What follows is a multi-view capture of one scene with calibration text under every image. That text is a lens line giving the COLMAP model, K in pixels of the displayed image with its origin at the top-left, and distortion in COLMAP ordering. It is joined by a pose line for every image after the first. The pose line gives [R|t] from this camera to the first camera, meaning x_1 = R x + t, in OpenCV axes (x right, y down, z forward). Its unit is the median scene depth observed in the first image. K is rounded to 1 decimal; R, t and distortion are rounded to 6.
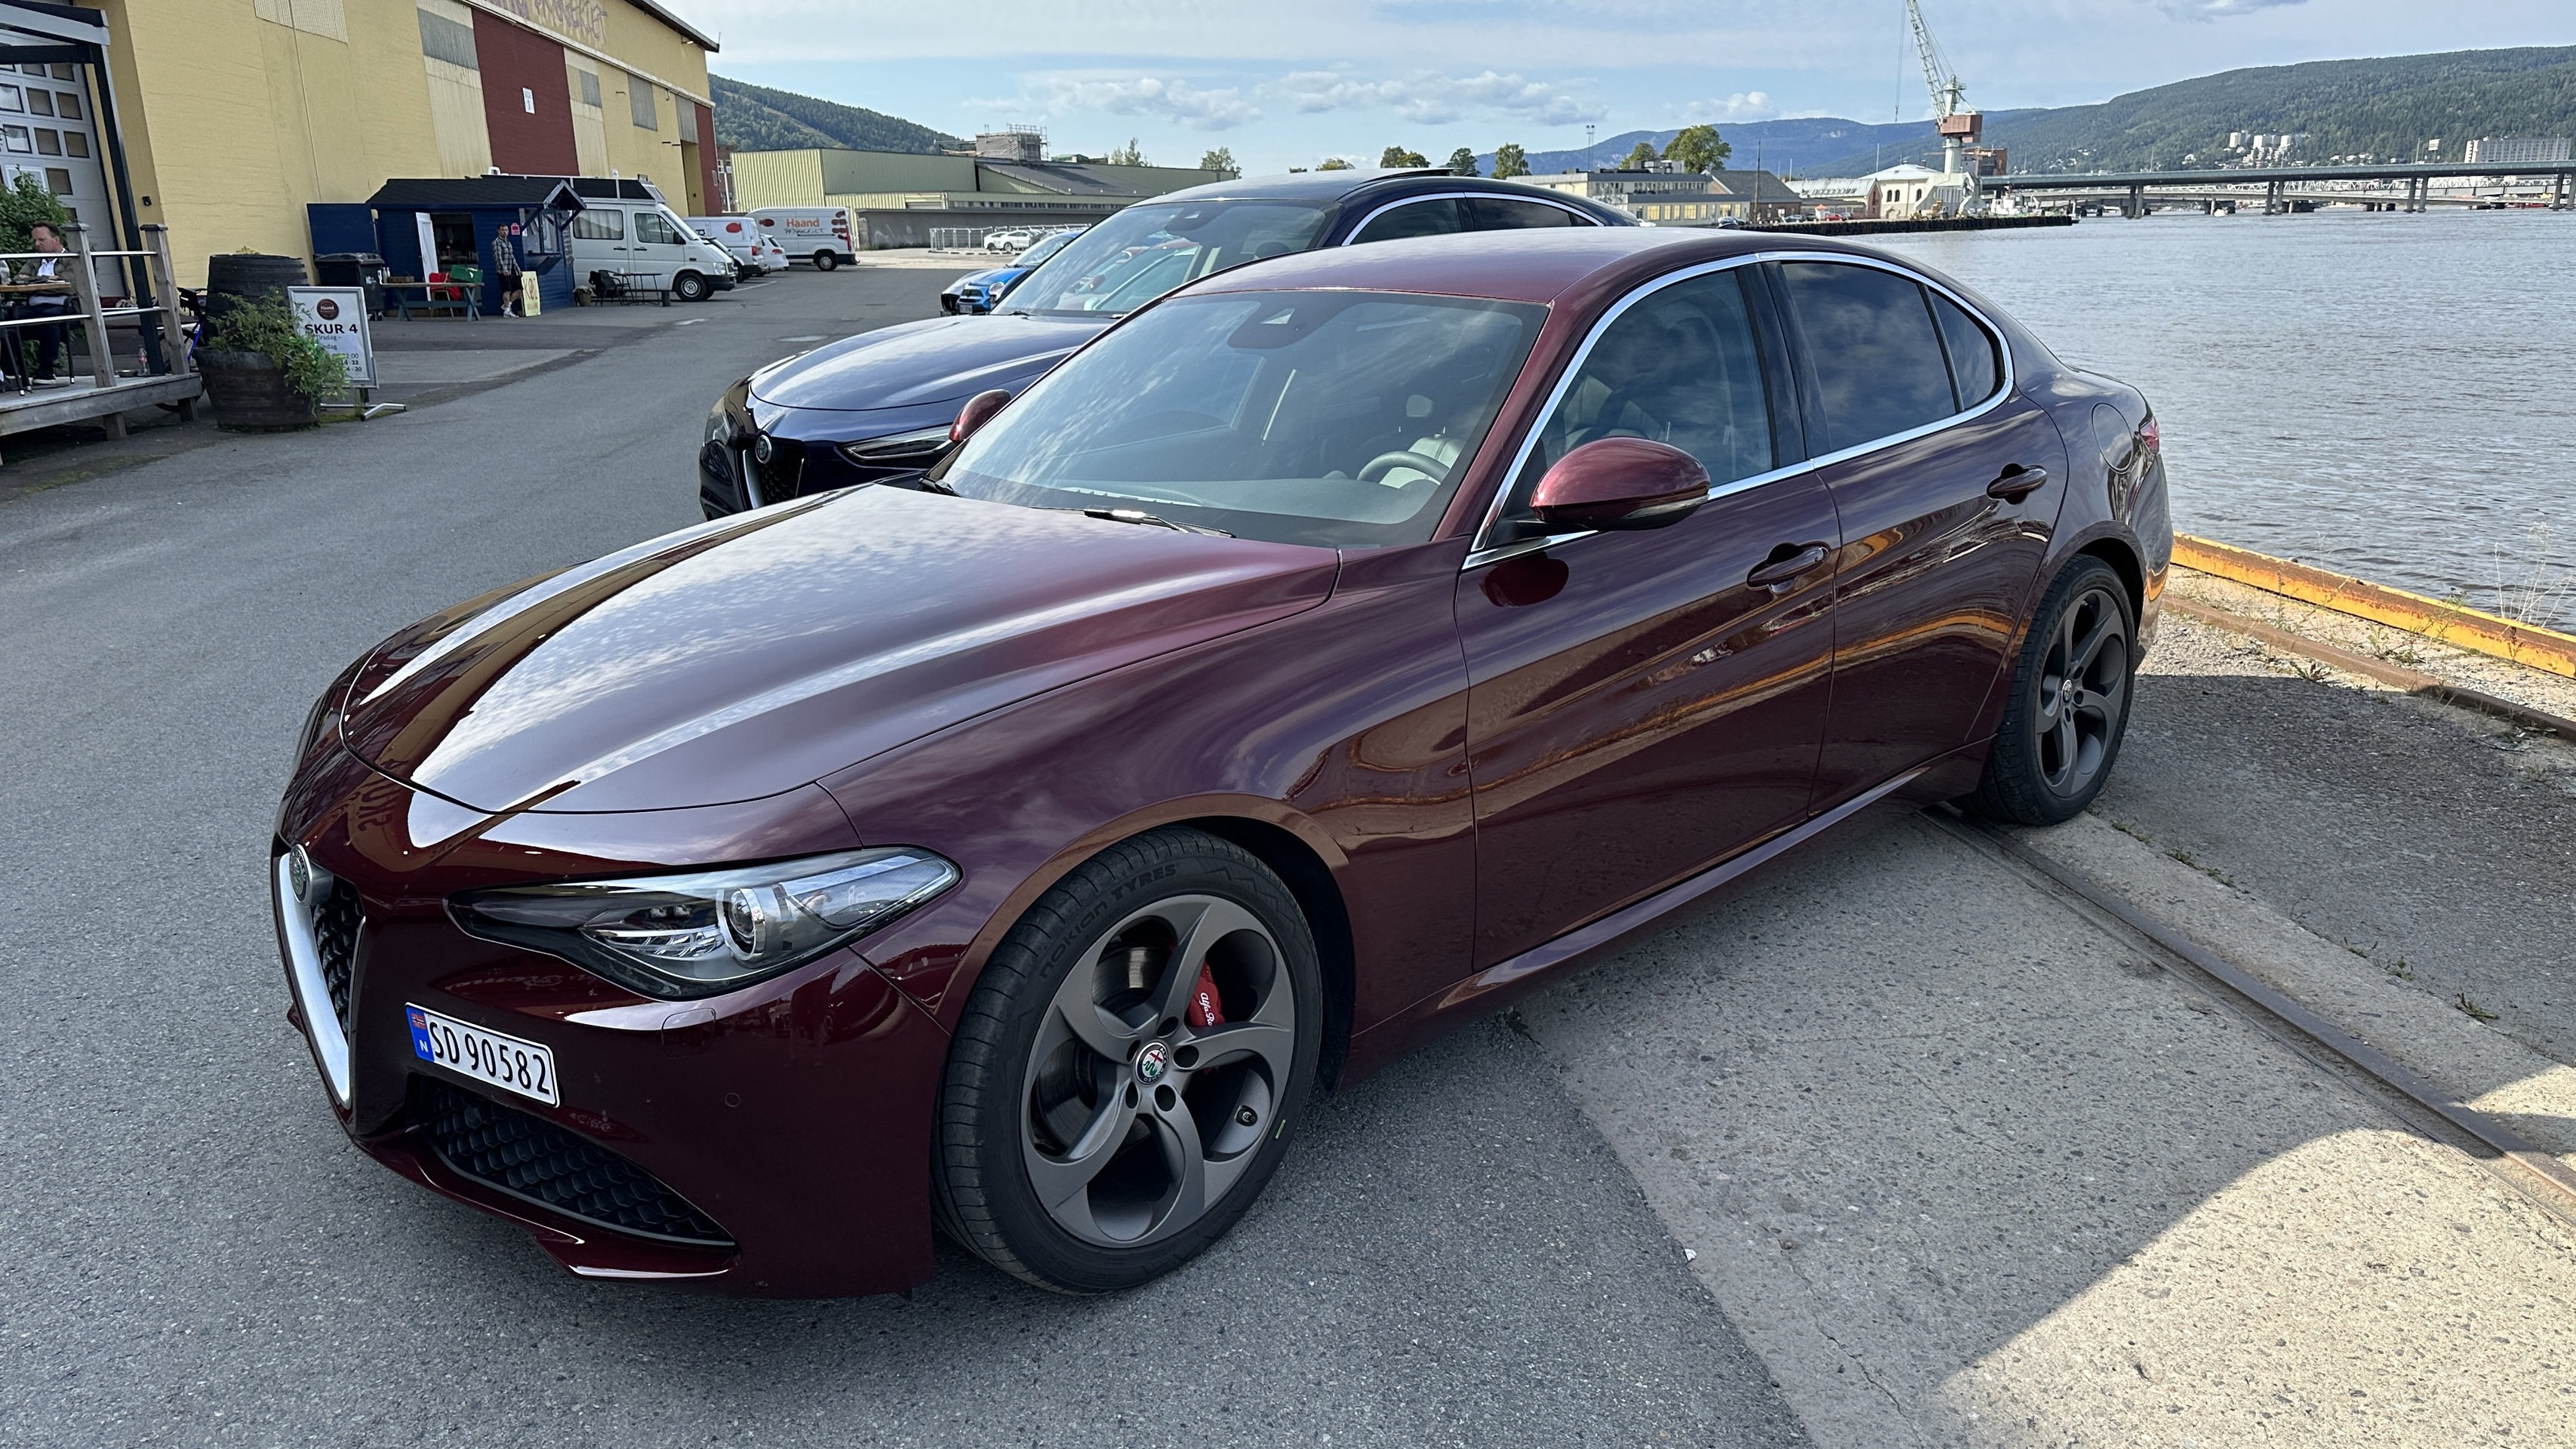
lens RADIAL K [[1818.7, 0, 1275.7], [0, 1818.7, 745.8], [0, 0, 1]] dist [0.051296, -0.063682]
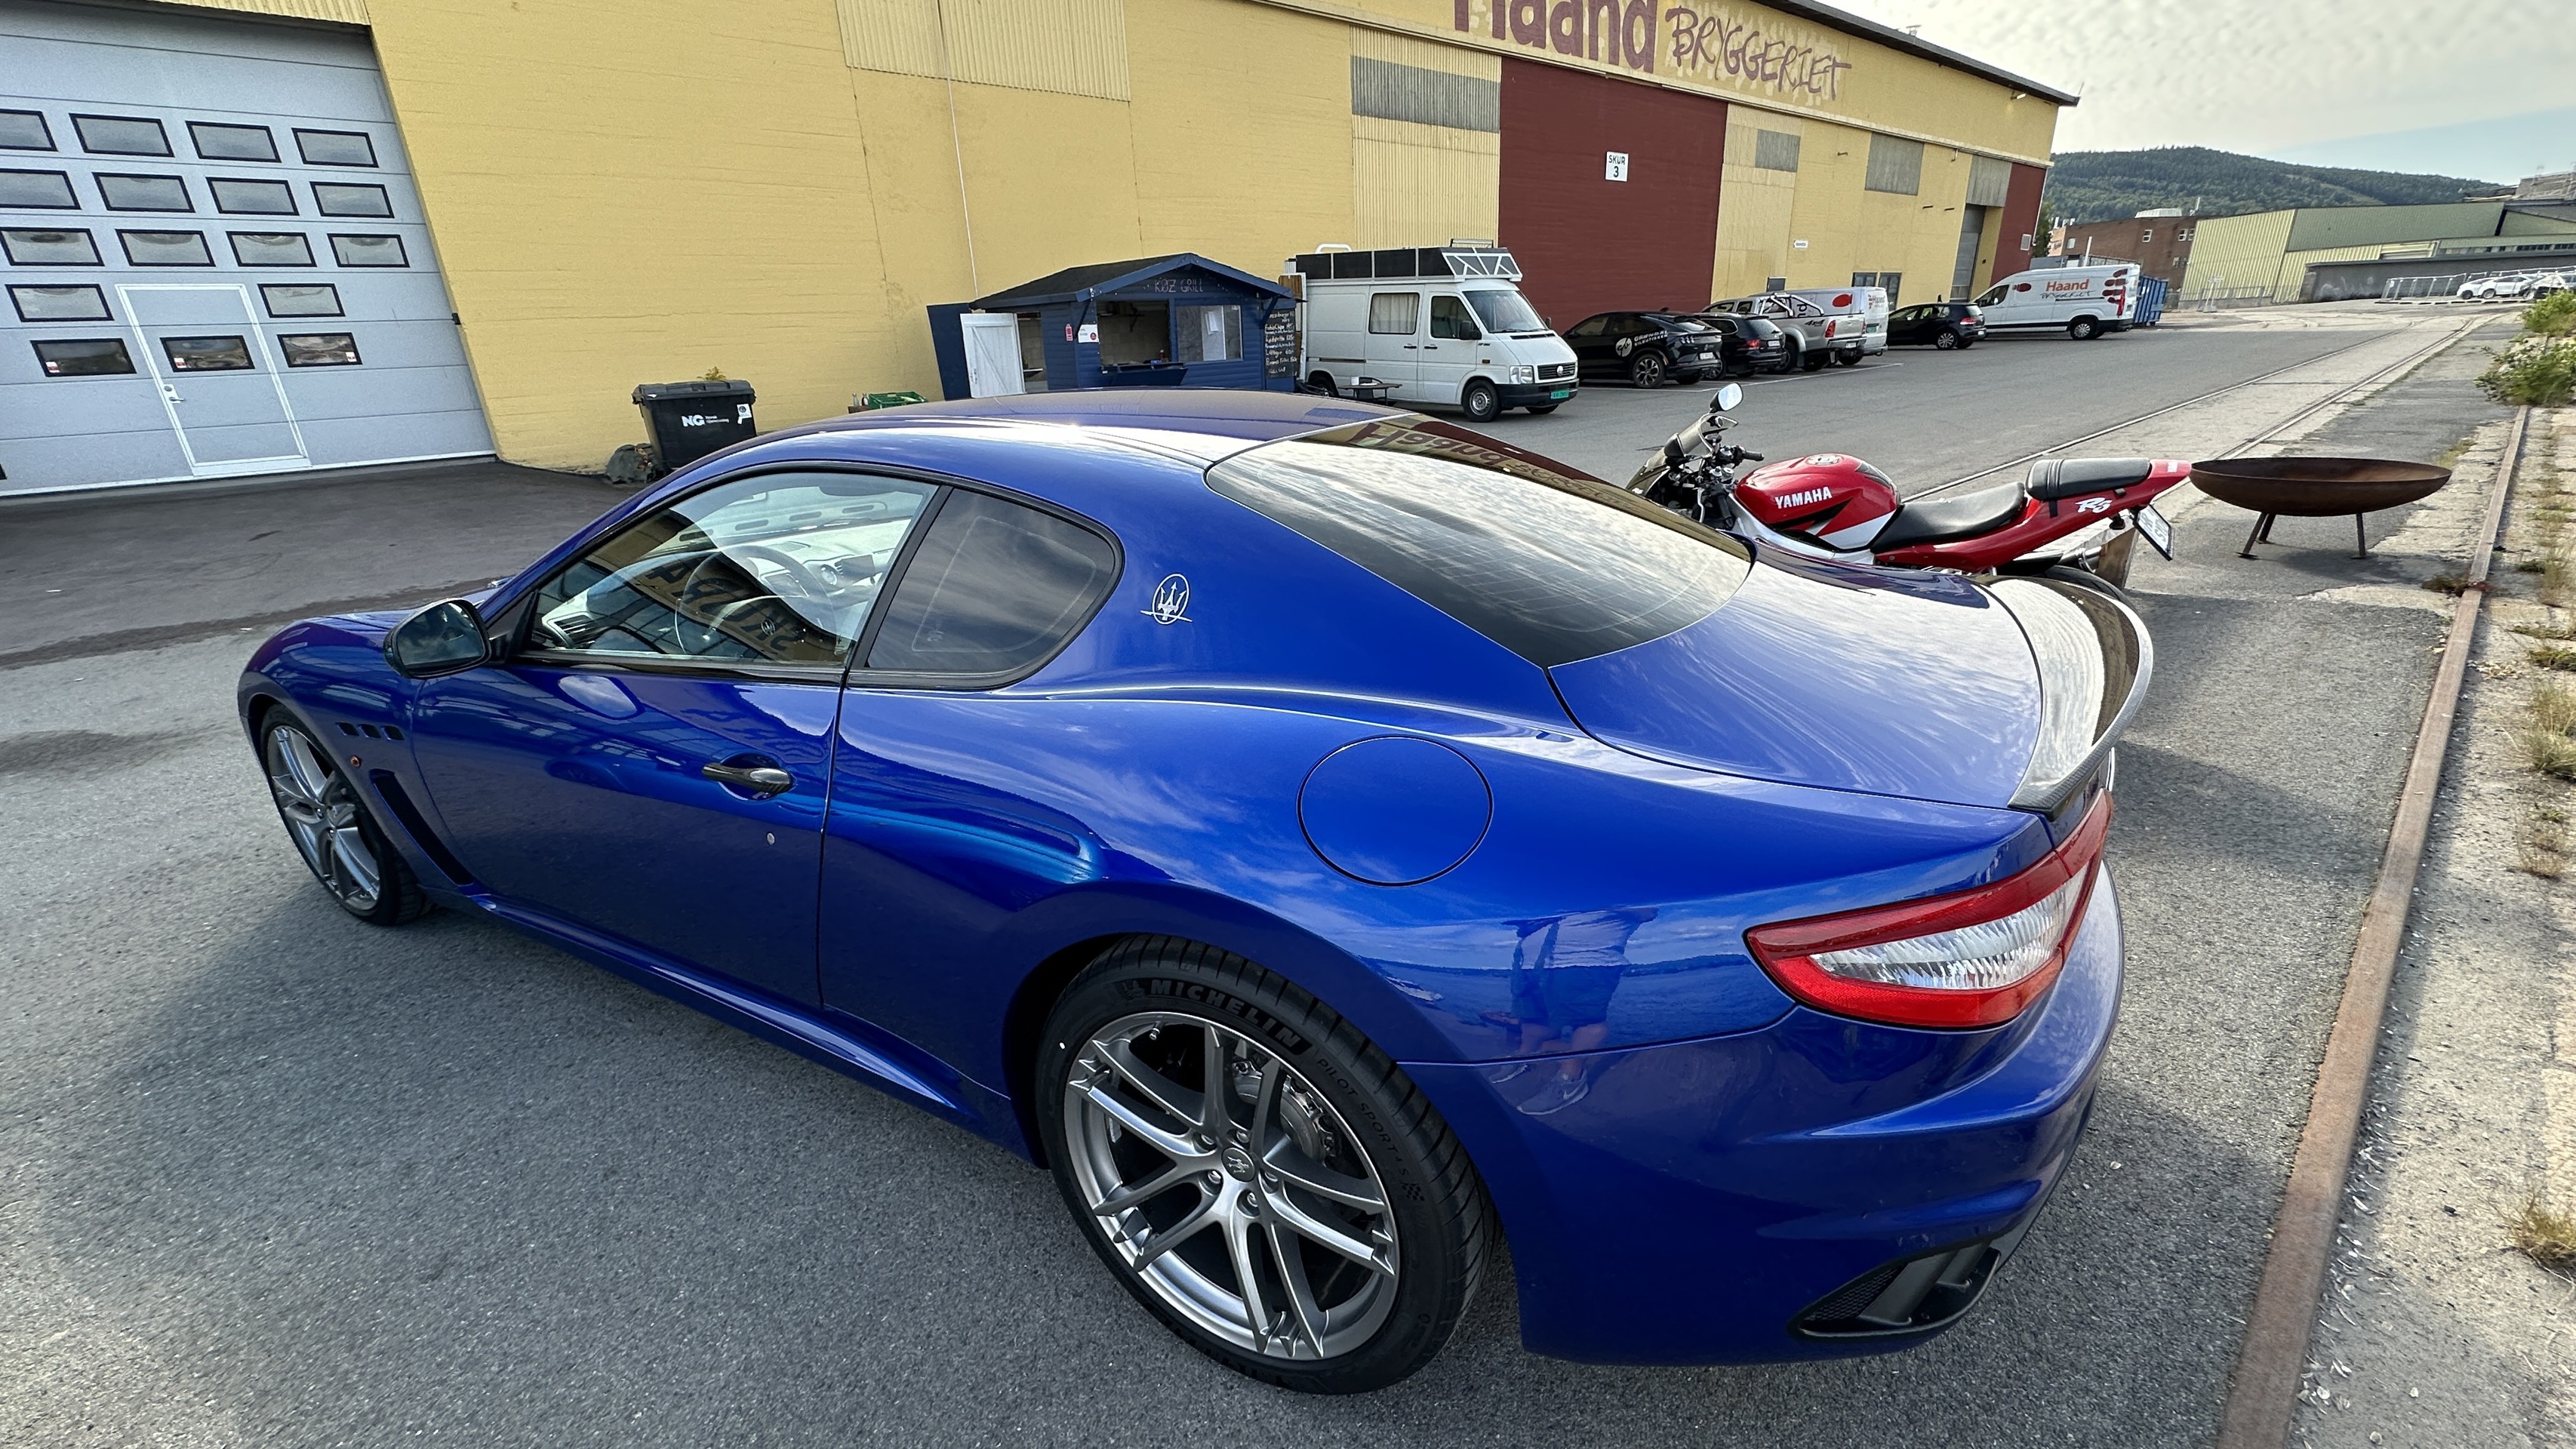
lens RADIAL K [[1026.8, 0, 1287.6], [0, 1026.8, 719.3], [0, 0, 1]] dist [-0.004219, 0.001525]
pose [[0.543758, 0.285265, -0.789272, -0.011932], [-0.193116, 0.957752, 0.213113, -0.140277], [0.816721, 0.036539, 0.575875, 0.495119]]
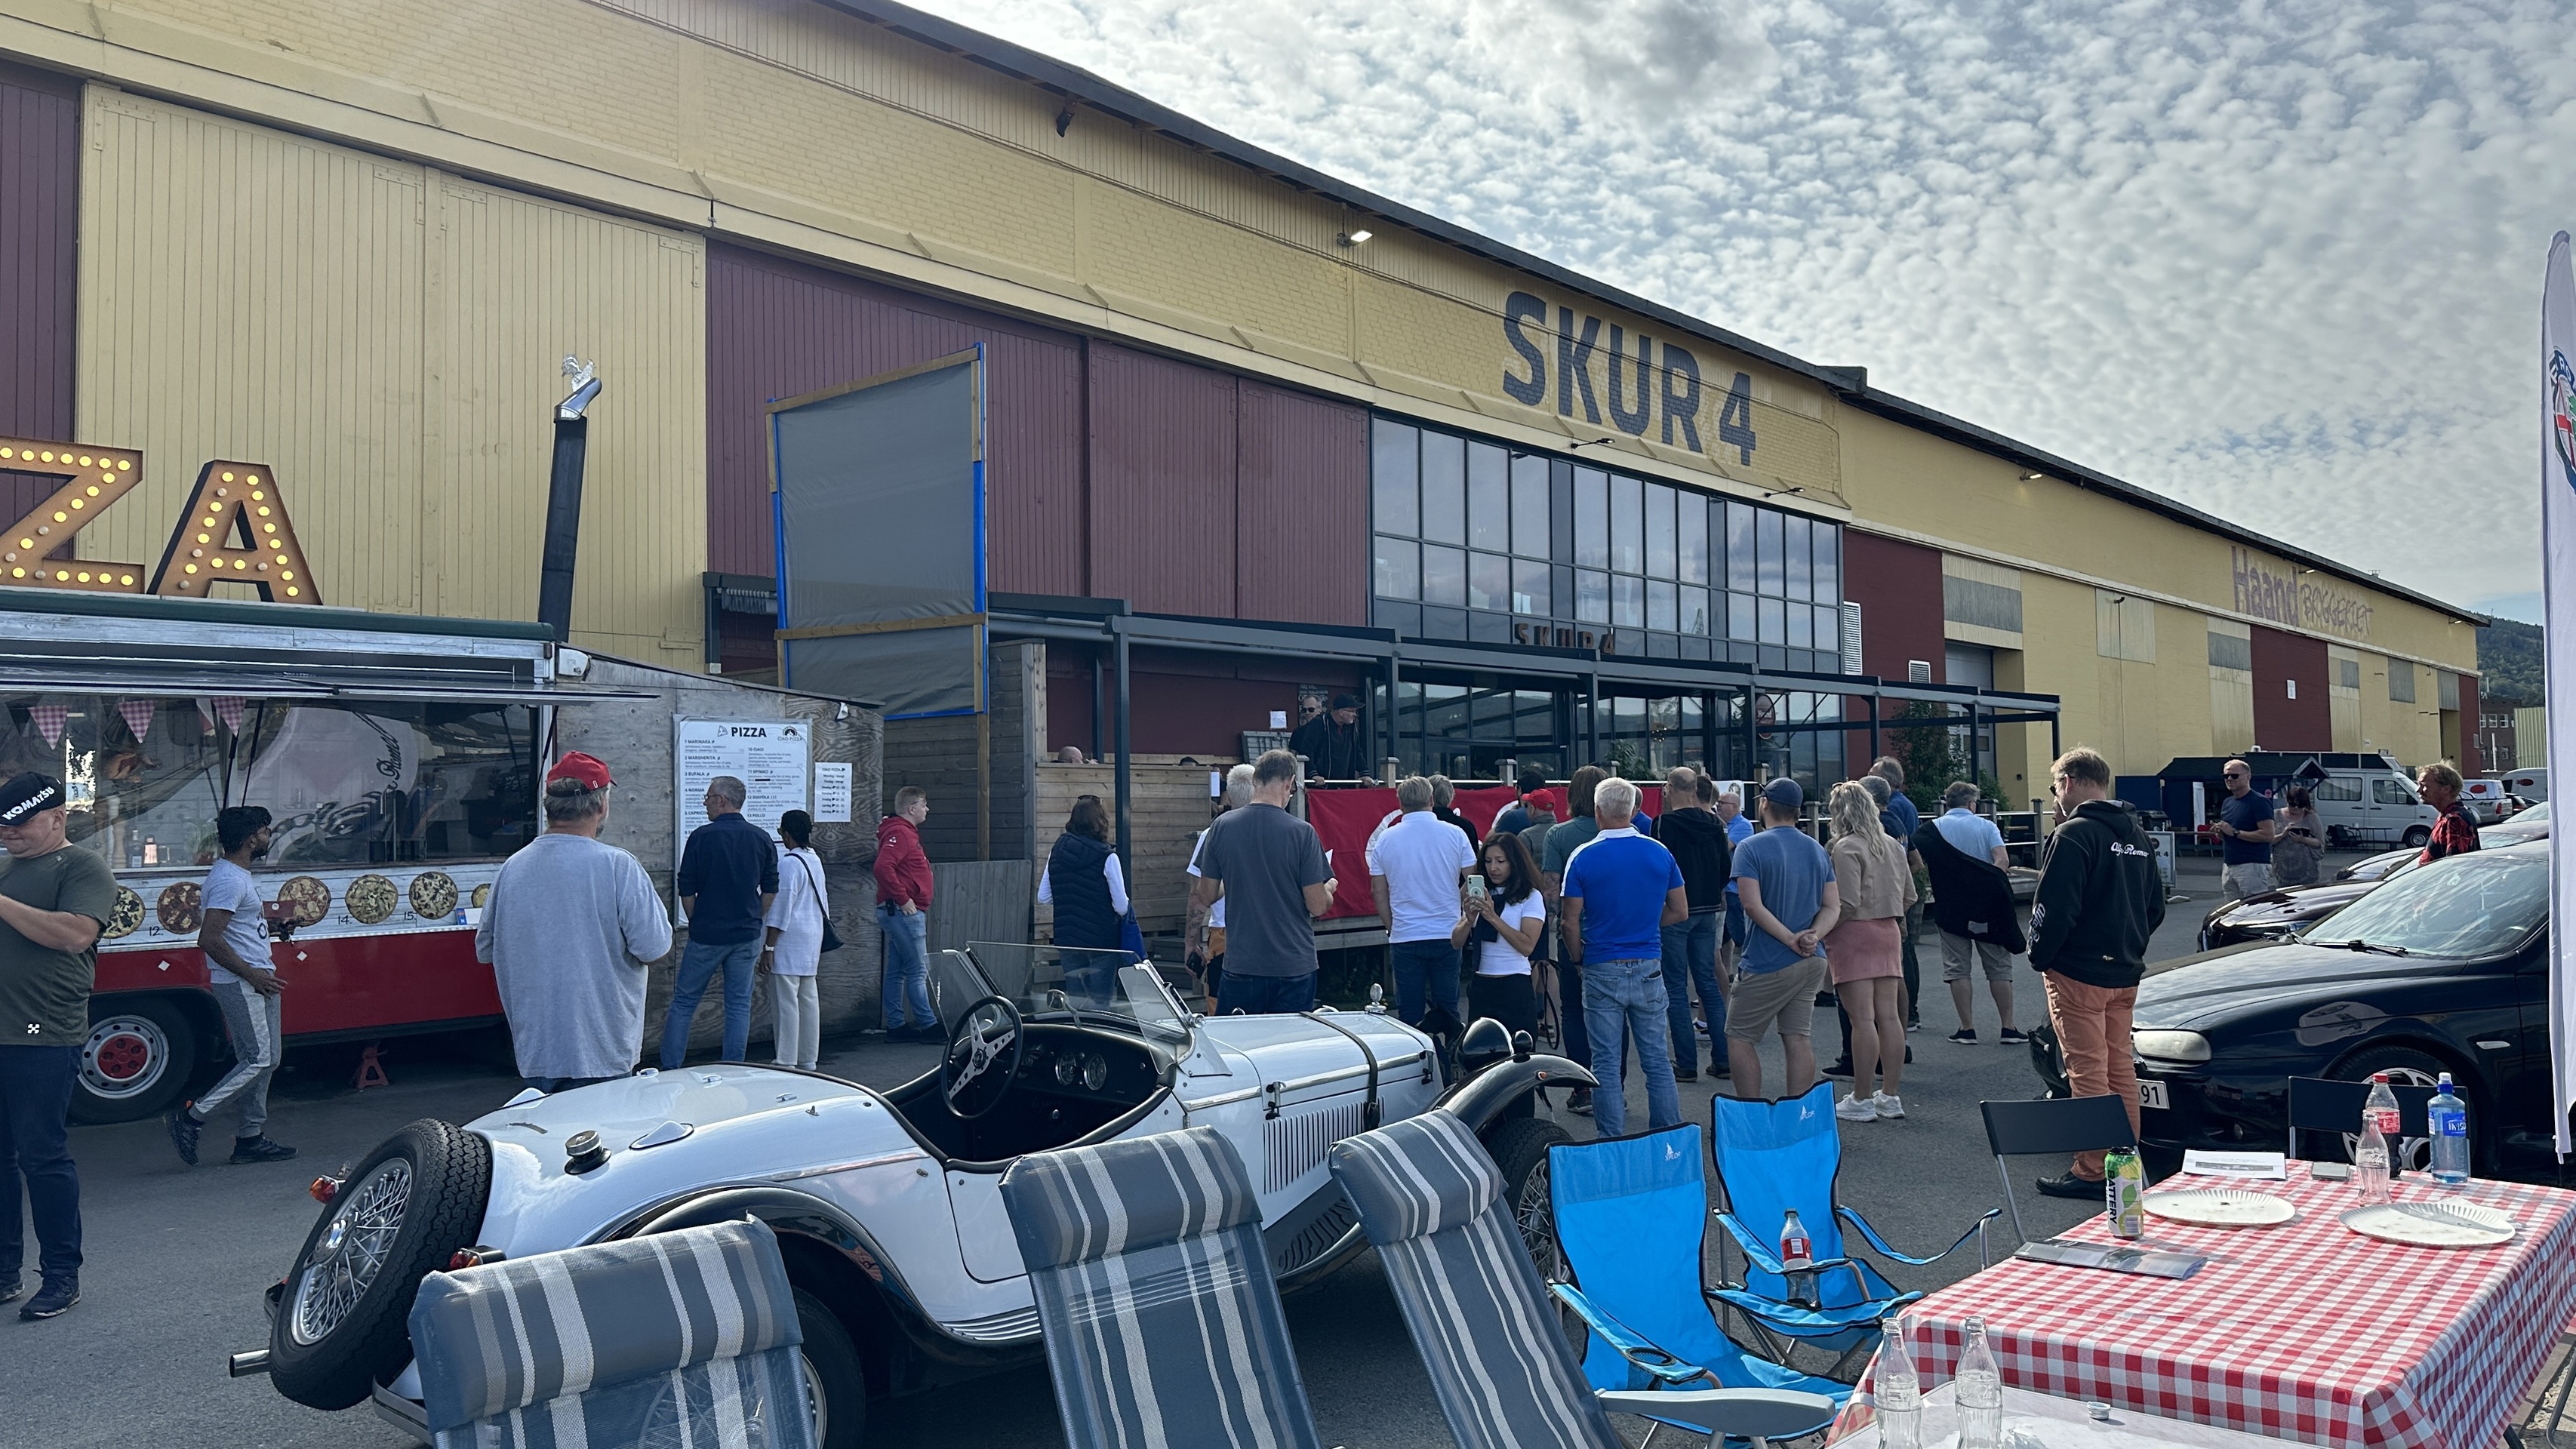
lens RADIAL K [[1818.7, 0, 1299.0], [0, 1818.7, 719.5], [0, 0, 1]] dist [0.051296, -0.063682]
pose [[0.647746, -0.024309, -0.761468, 0.080561], [-0.207861, 0.955932, -0.207335, 0.049384], [0.732952, 0.292580, 0.614148, -0.193603]]
